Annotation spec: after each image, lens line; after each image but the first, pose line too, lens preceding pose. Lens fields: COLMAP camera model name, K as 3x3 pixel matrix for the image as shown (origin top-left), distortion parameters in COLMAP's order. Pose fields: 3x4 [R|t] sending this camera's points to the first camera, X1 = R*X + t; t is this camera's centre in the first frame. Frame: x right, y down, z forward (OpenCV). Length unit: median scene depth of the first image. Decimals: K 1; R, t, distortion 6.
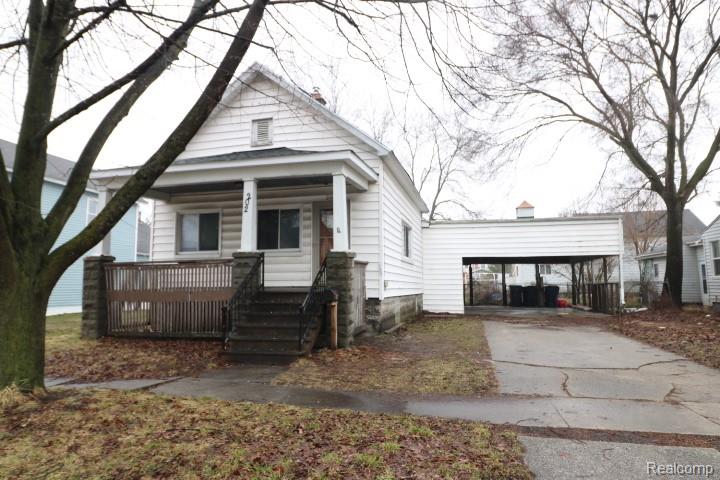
lens RADIAL K [[447.9, 0, 359.5], [0, 447.9, 240.9], [0, 0, 1]] dist [-0.004893, 0.000662]
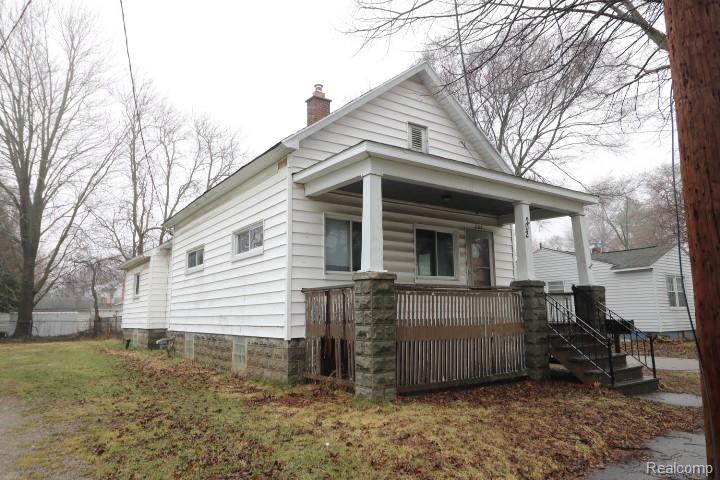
lens RADIAL K [[485.7, 0, 360.6], [0, 485.7, 238.2], [0, 0, 1]] dist [0.004238, 0.002503]
pose [[0.644776, 0.119591, 0.754958, -1.020151], [-0.065156, 0.992689, -0.101603, 0.051517], [-0.761589, 0.016322, 0.647854, 0.501723]]
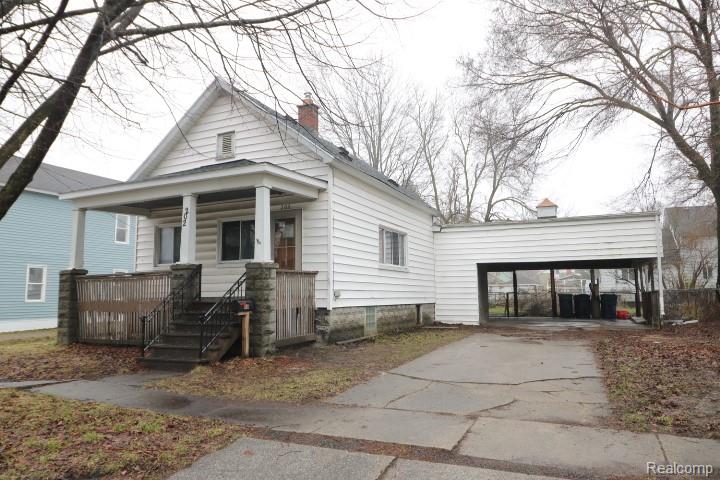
lens RADIAL K [[485.7, 0, 358.7], [0, 485.7, 243.9], [0, 0, 1]] dist [0.004238, 0.002503]
pose [[0.982053, -0.024401, -0.187019, 0.294556], [0.023625, 0.999701, -0.006373, -0.004703], [0.187118, 0.001840, 0.982336, -0.032813]]
